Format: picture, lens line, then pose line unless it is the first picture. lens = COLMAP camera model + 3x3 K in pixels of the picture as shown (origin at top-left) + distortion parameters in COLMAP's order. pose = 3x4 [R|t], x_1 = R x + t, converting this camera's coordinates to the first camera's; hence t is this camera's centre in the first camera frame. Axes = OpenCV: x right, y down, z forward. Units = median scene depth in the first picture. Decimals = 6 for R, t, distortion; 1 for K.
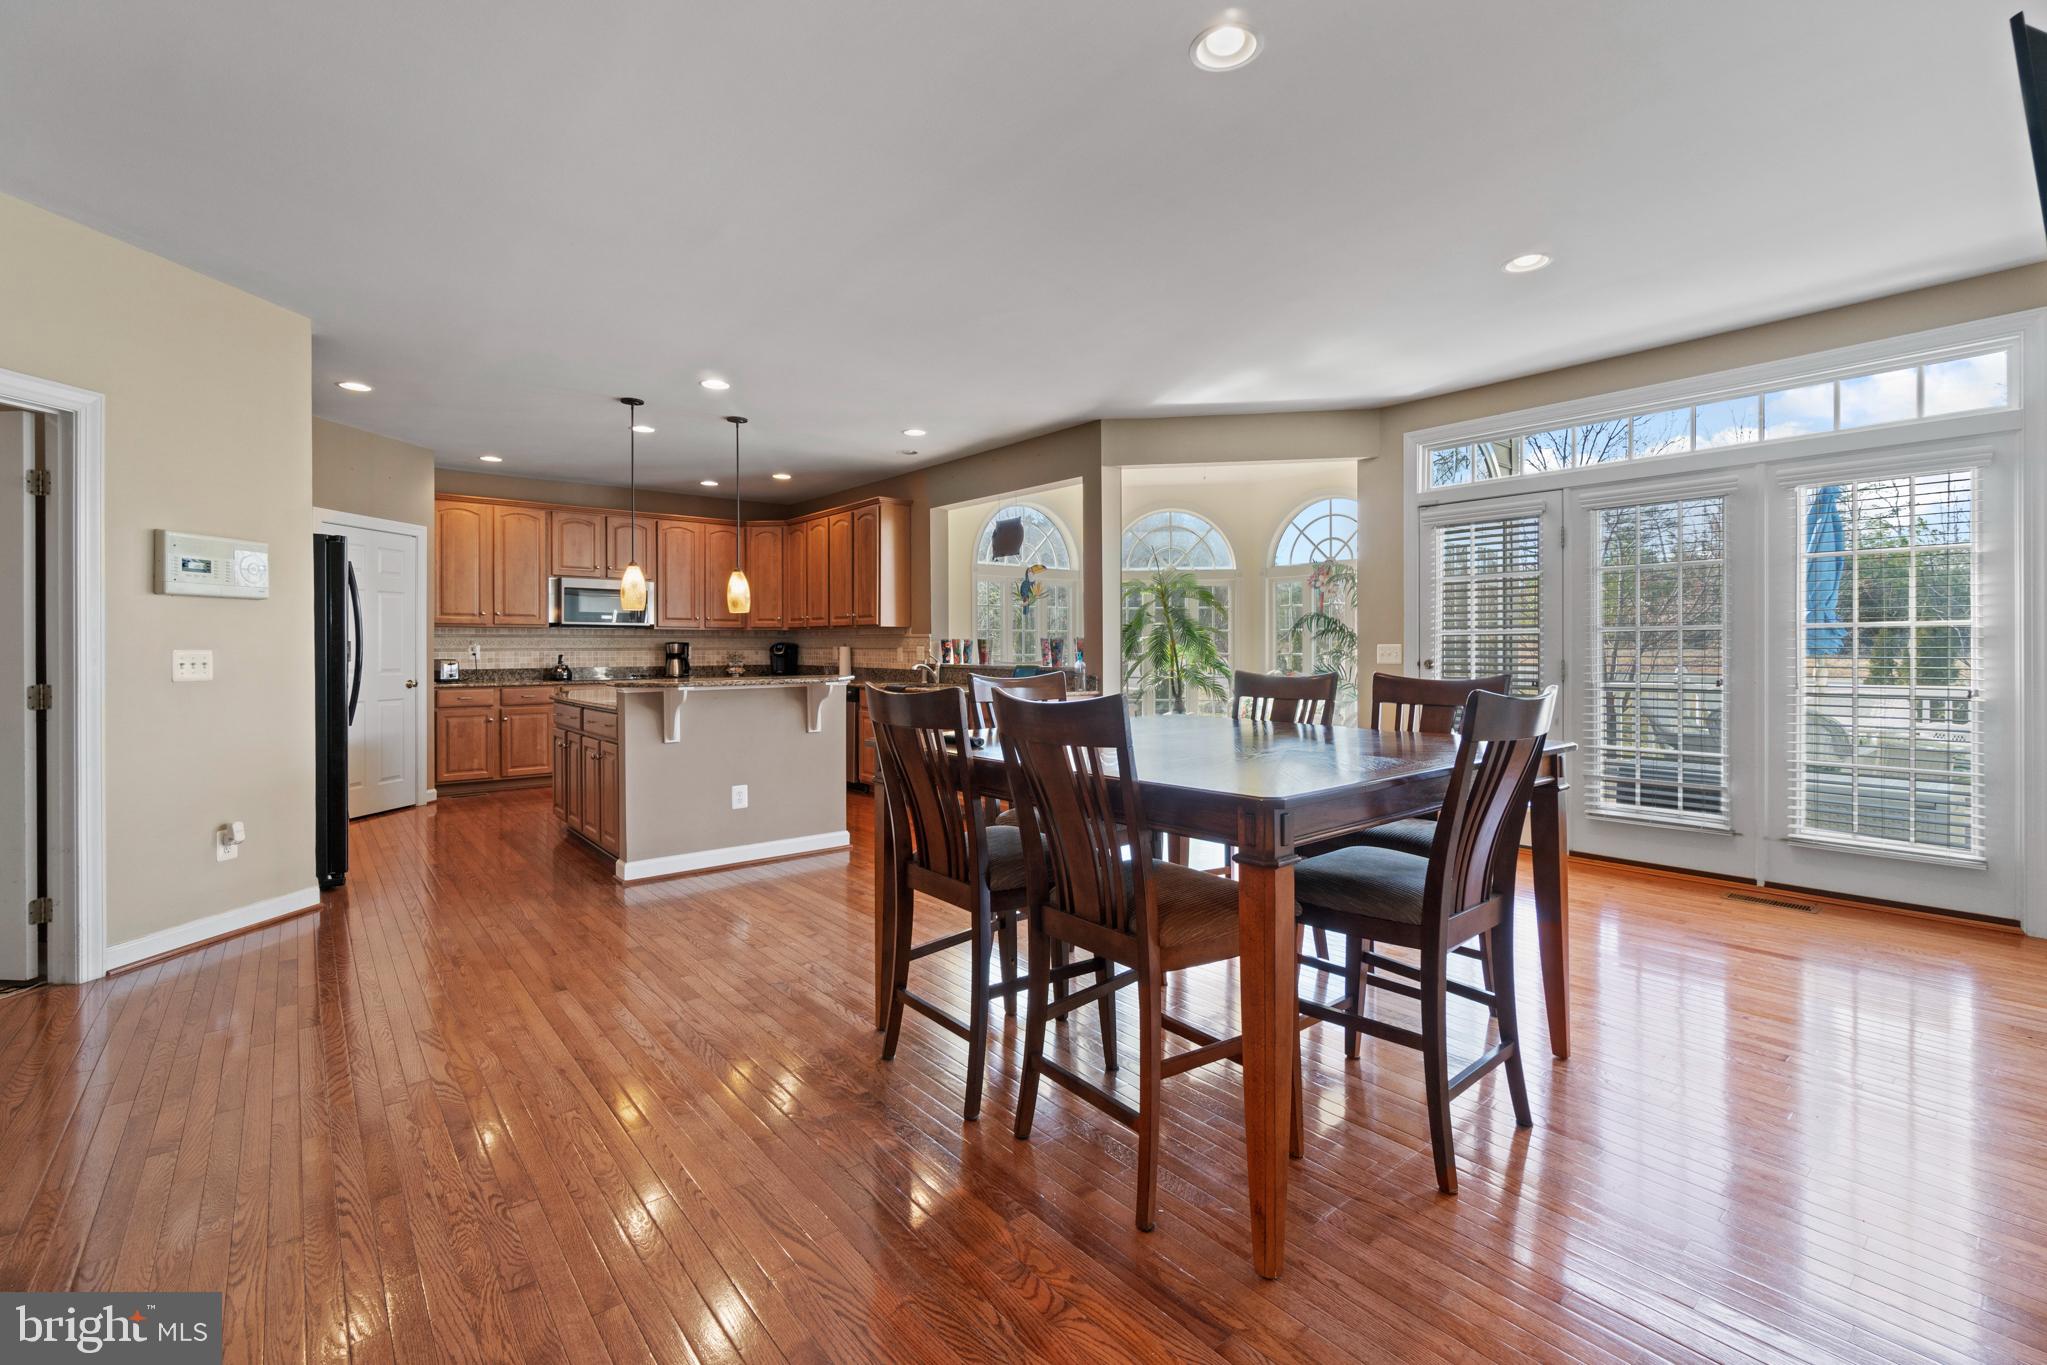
lens RADIAL K [[875.4, 0, 1023.5], [0, 875.4, 672.8], [0, 0, 1]] dist [-0.000553, 0.000013]
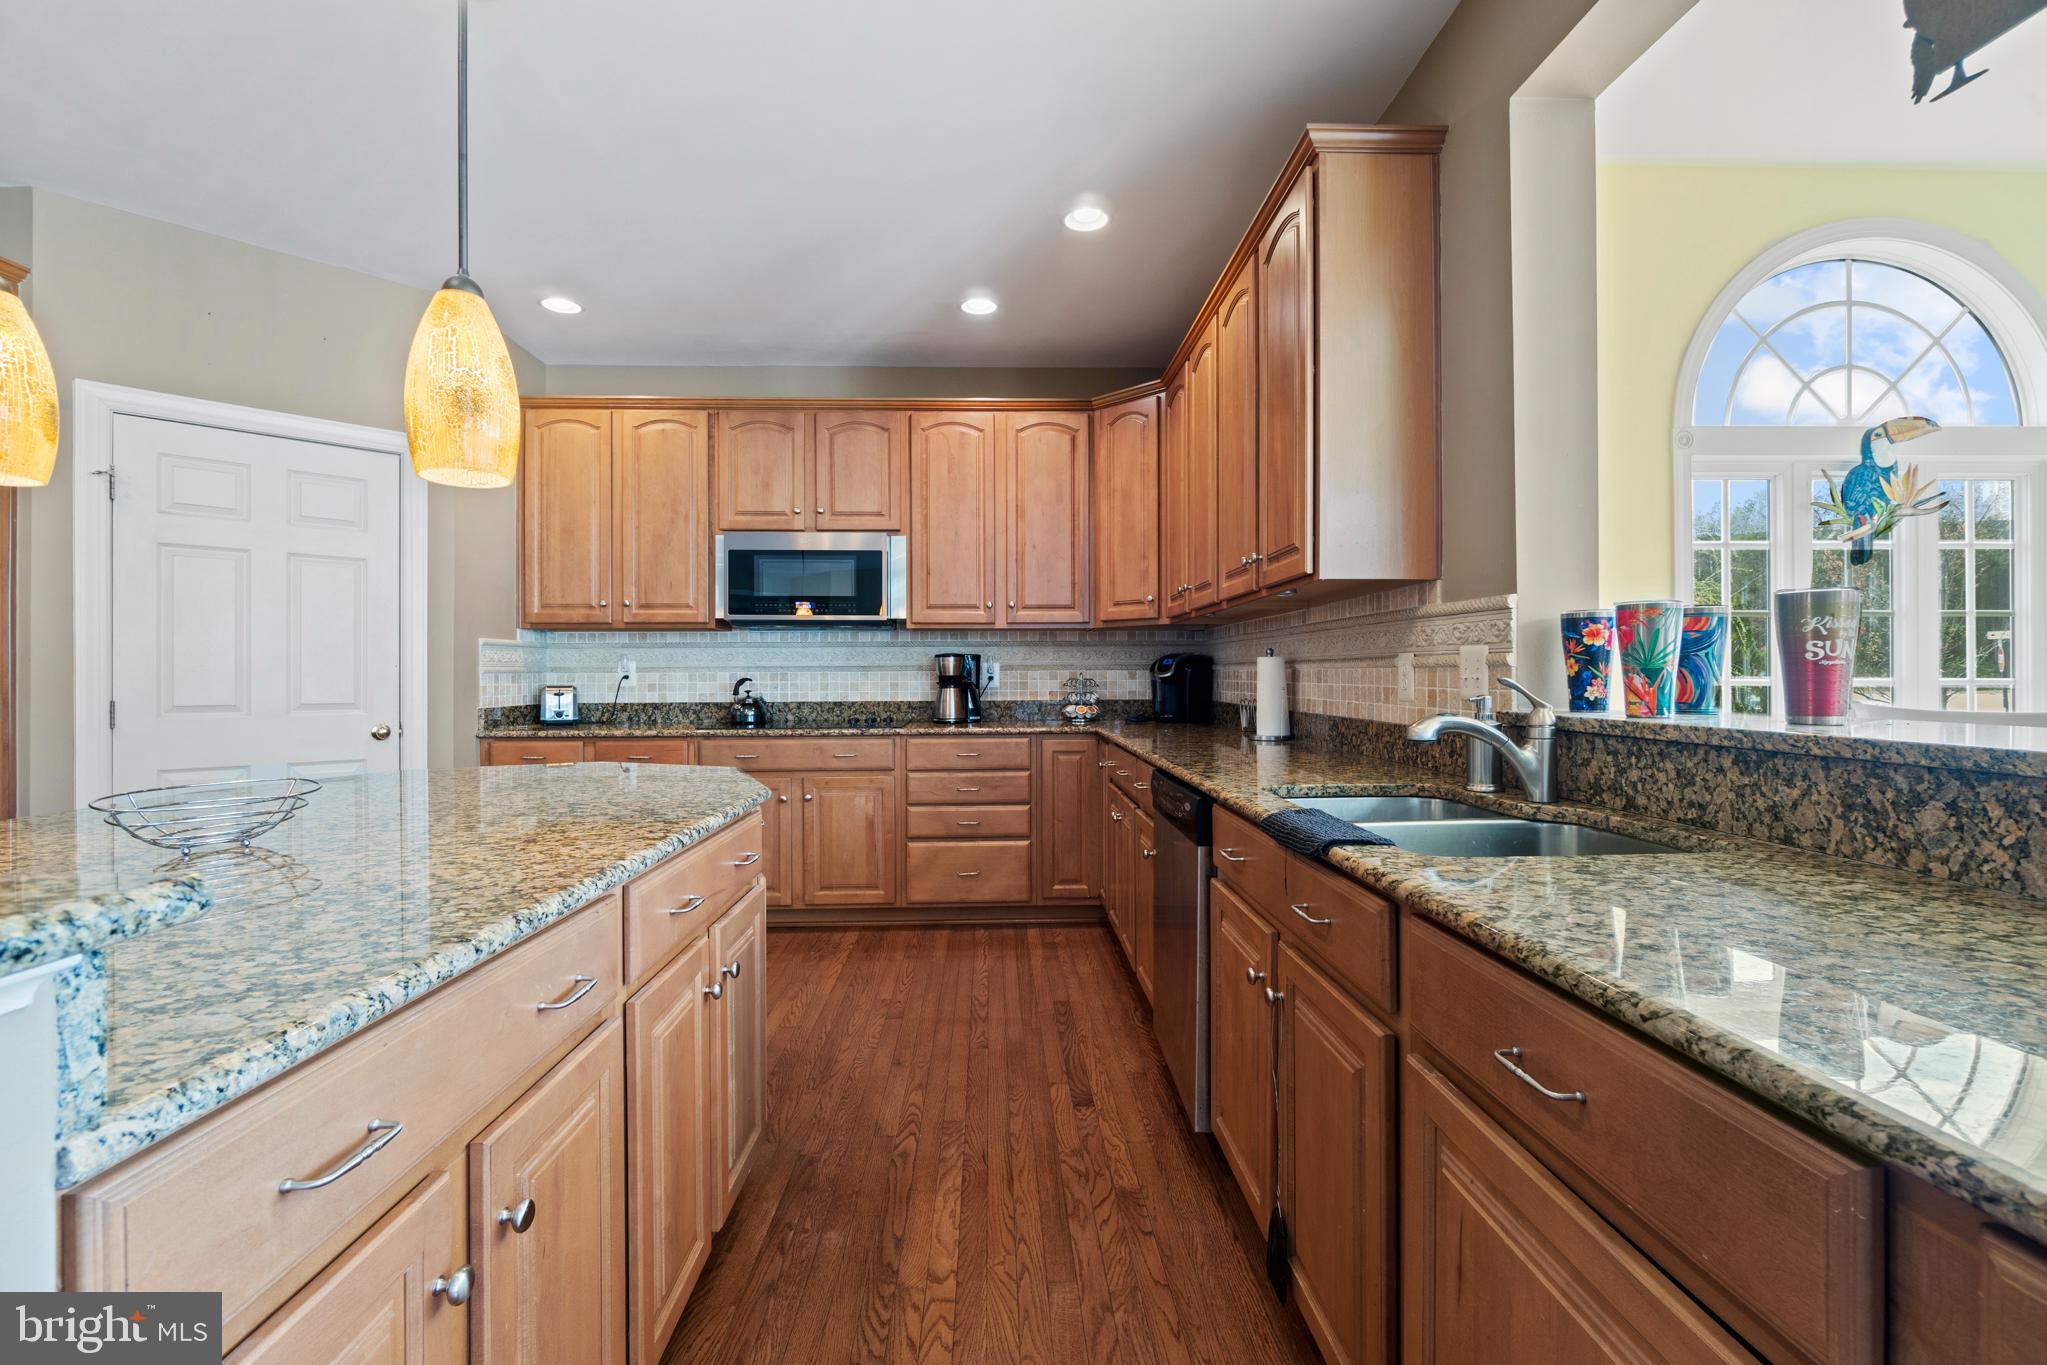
lens RADIAL K [[879.4, 0, 1022.2], [0, 879.4, 677.4], [0, 0, 1]] dist [-0.003776, -0.000539]
pose [[0.787495, -0.000994, -0.616320, -0.059330], [-0.014789, 0.999680, -0.020510, -0.012558], [0.616143, 0.025266, 0.787229, 0.686195]]
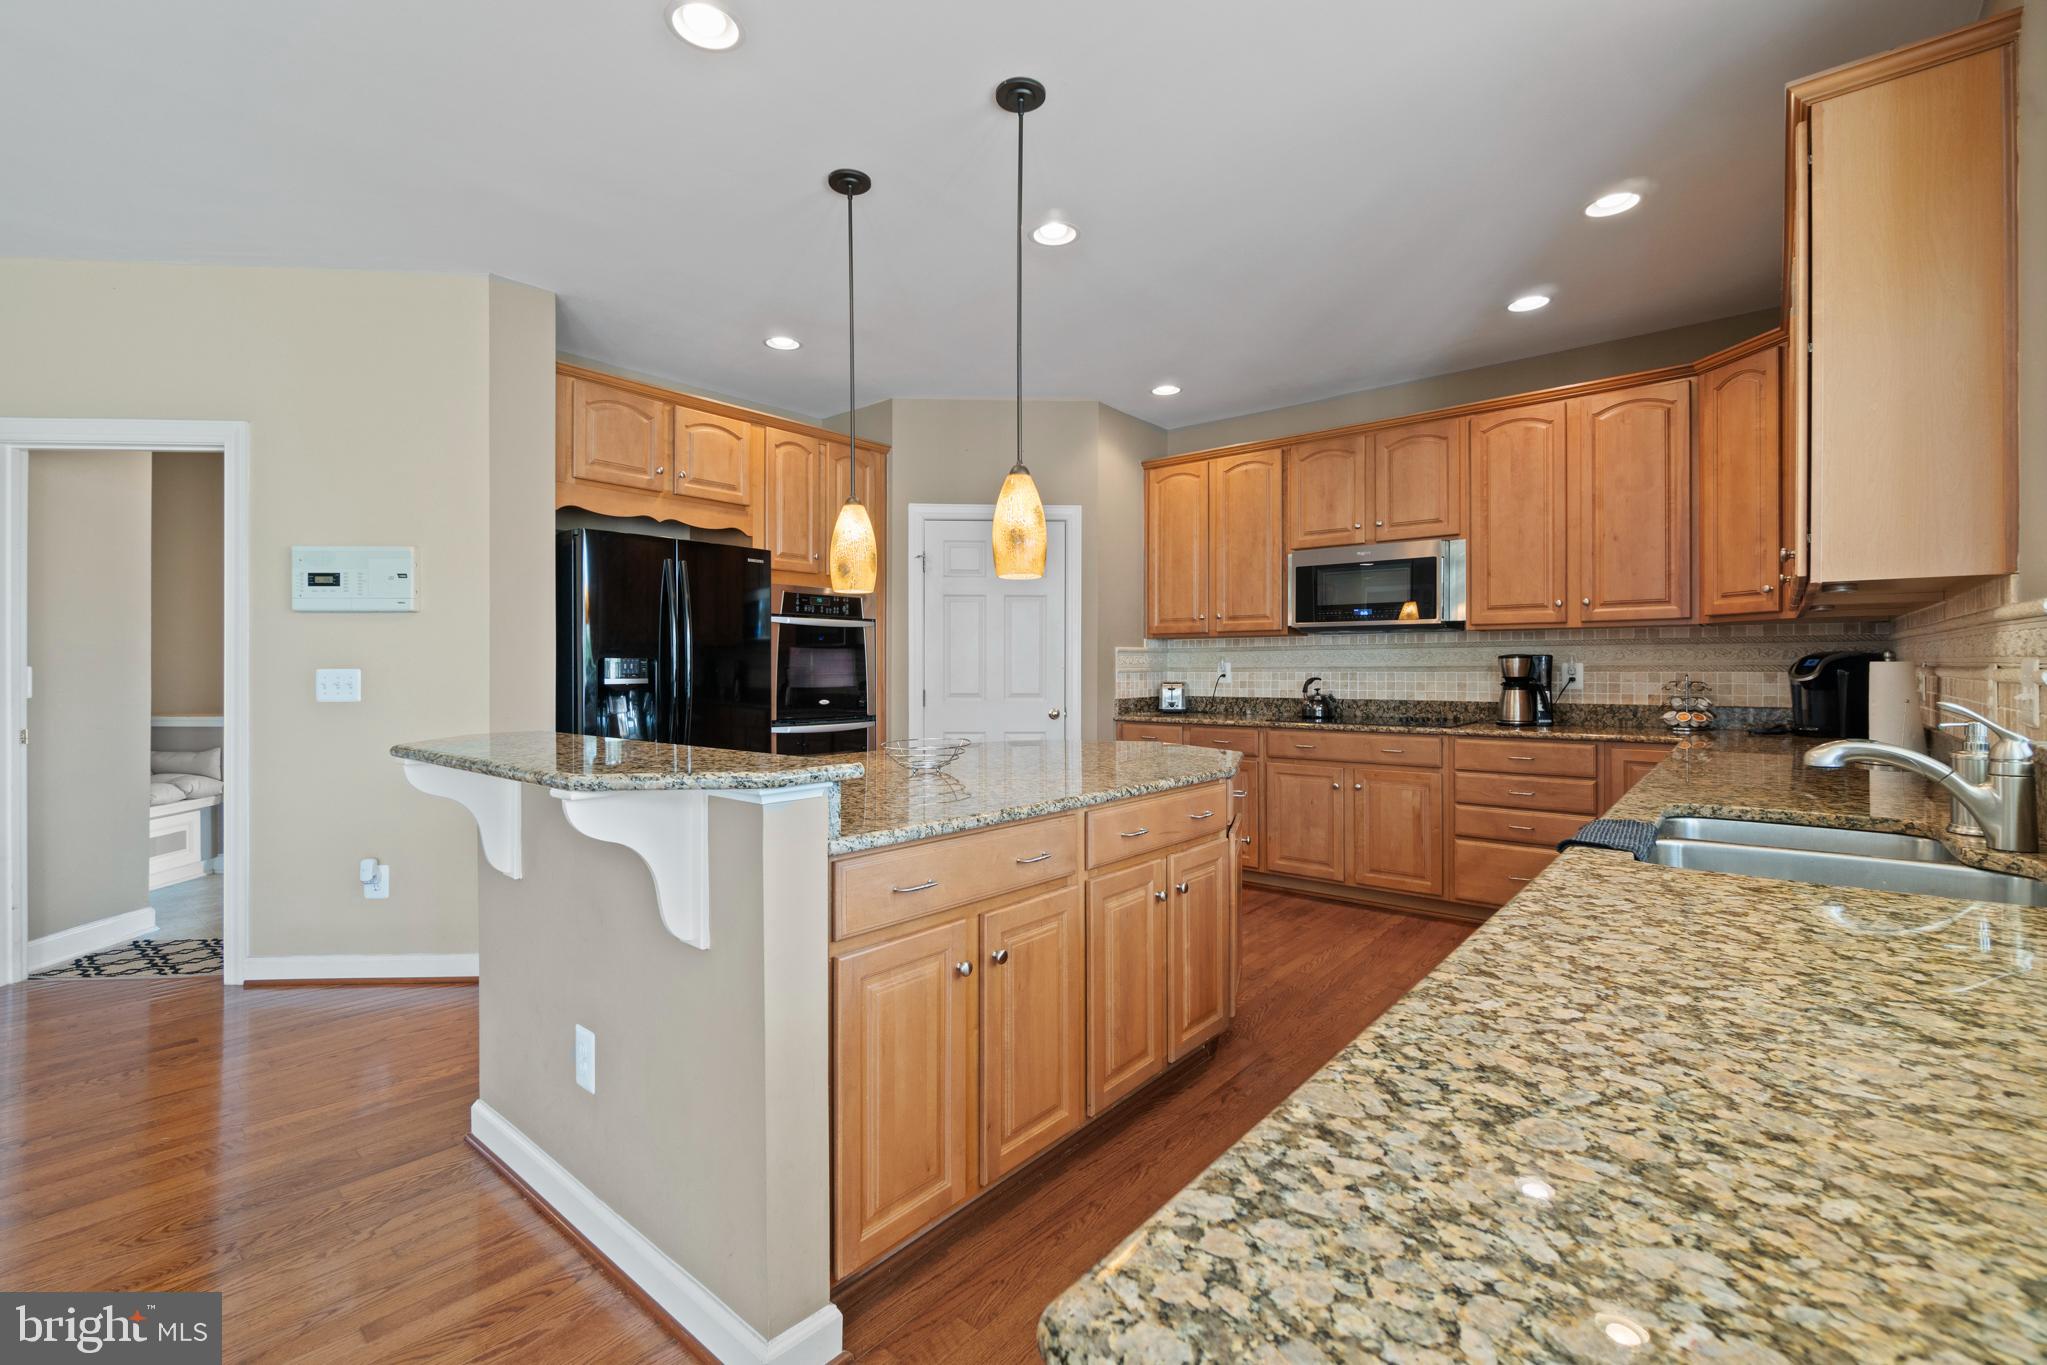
lens RADIAL K [[884.1, 0, 1018.3], [0, 884.1, 665.7], [0, 0, 1]] dist [-0.012933, 0.000060]
pose [[0.167166, -0.001947, -0.985927, 0.047340], [-0.026880, 0.999617, -0.006532, -0.019407], [0.985562, 0.027593, 0.167050, 0.700423]]
